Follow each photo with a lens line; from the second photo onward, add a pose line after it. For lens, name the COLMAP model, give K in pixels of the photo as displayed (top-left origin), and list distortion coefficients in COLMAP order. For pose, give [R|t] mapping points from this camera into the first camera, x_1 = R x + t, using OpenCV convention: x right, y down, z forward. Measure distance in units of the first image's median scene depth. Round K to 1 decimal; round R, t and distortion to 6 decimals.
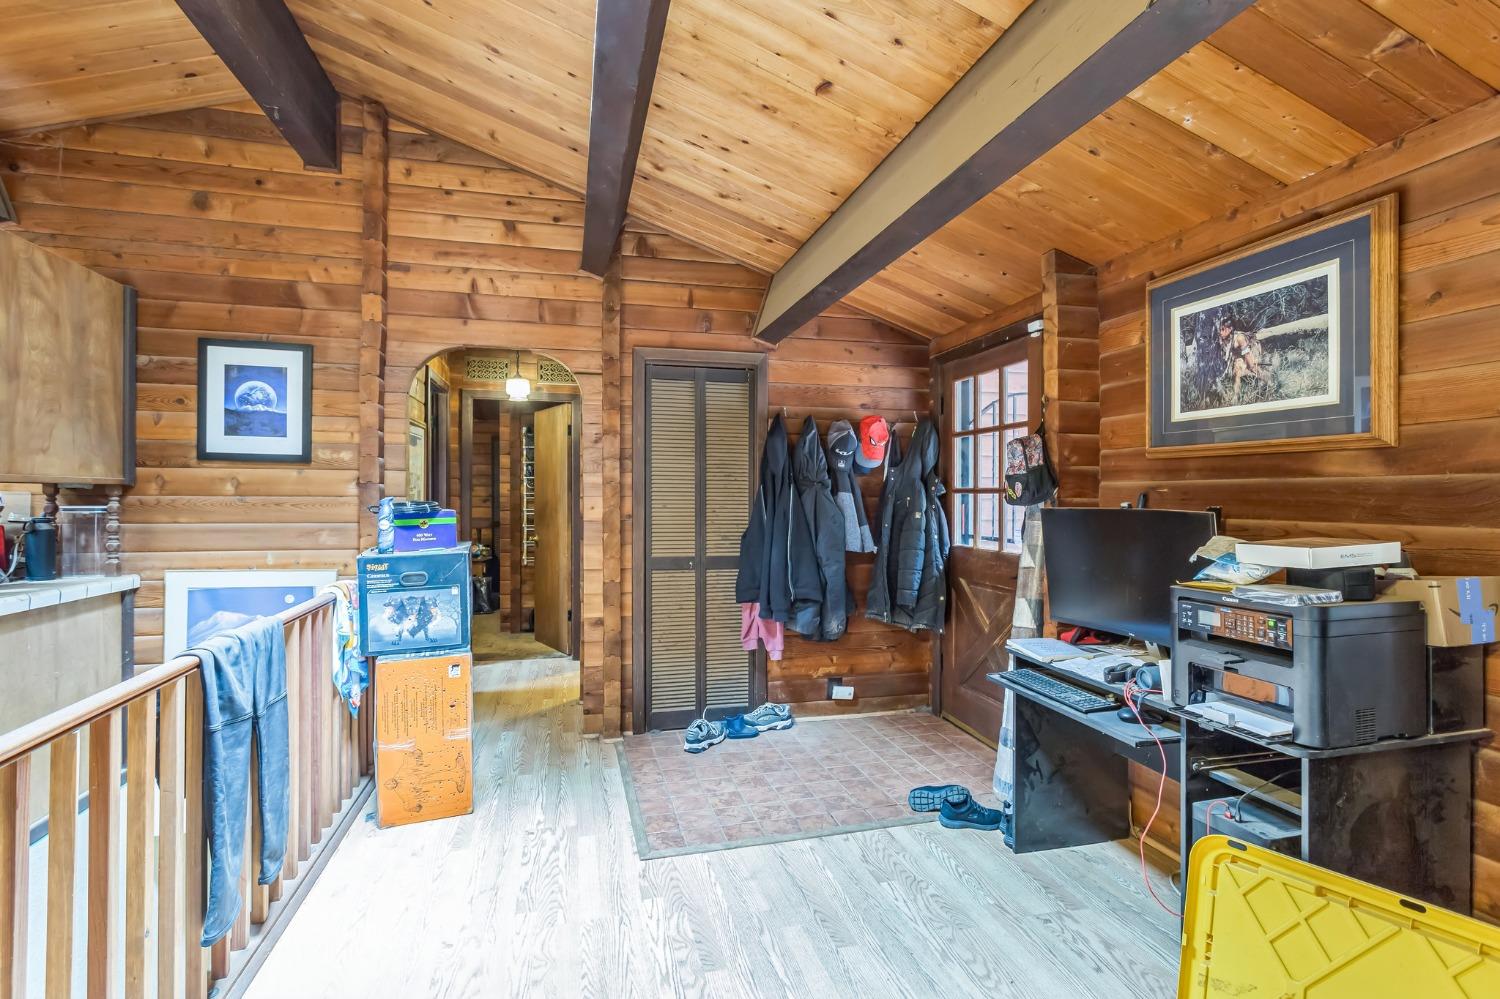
lens RADIAL K [[717.9, 0, 748.8], [0, 717.9, 509.6], [0, 0, 1]] dist [-0.002065, 0.000164]
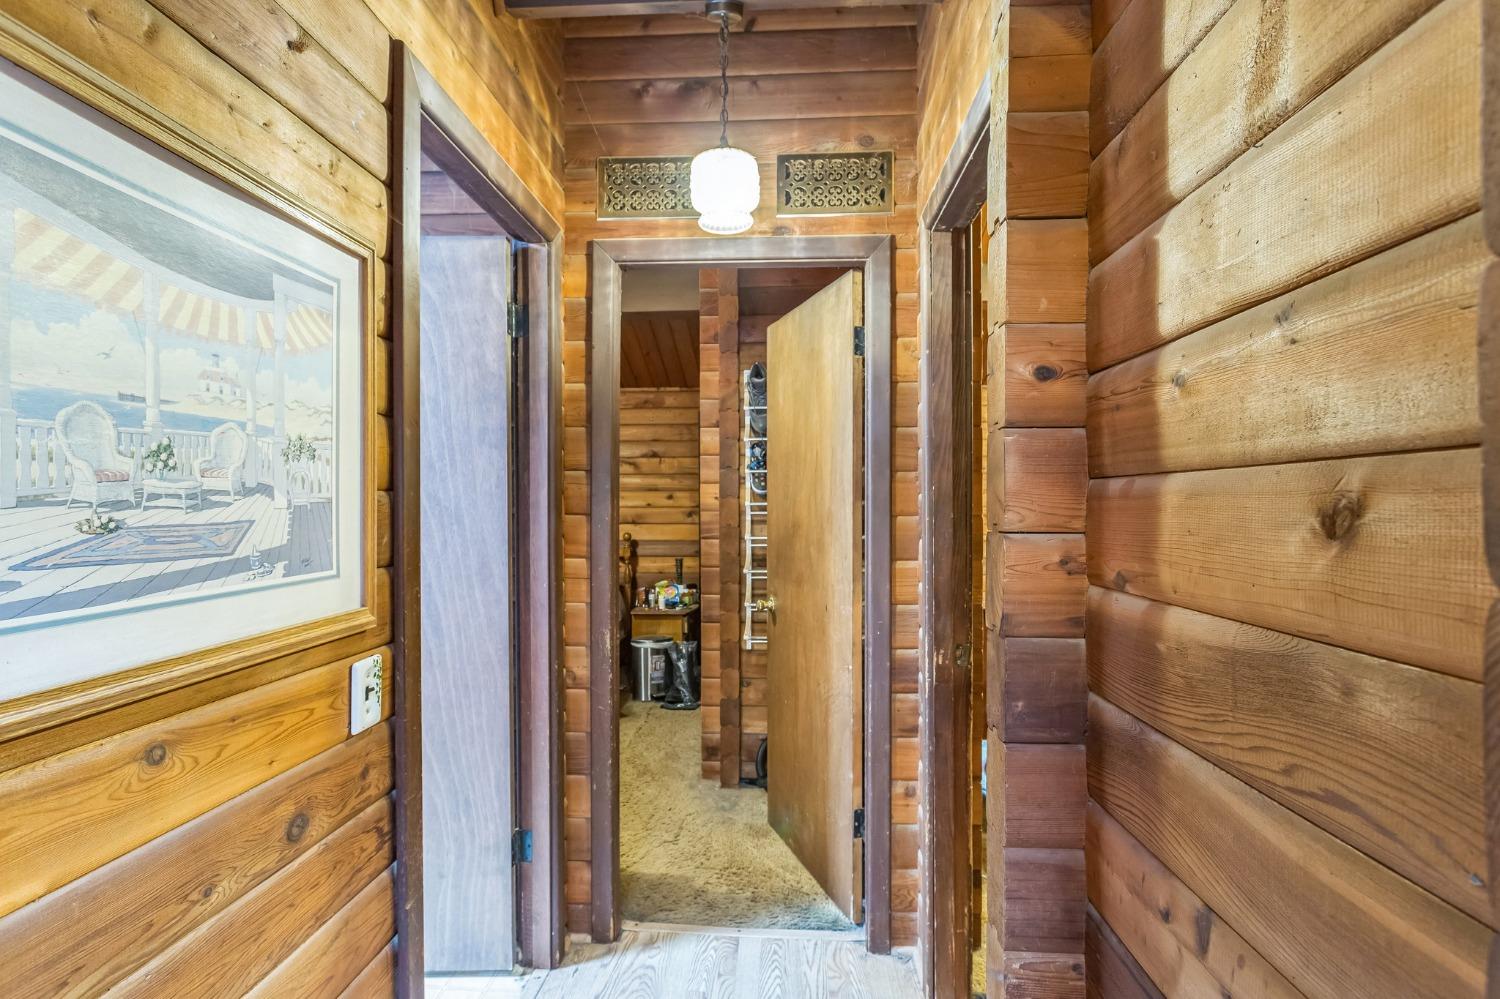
lens RADIAL K [[717.9, 0, 748.8], [0, 717.9, 509.6], [0, 0, 1]] dist [-0.002065, 0.000164]
pose [[0.953835, -0.001987, -0.300324, -0.168181], [0.000080, 0.999980, -0.006363, -0.015997], [0.300331, 0.006045, 0.953816, 0.545230]]
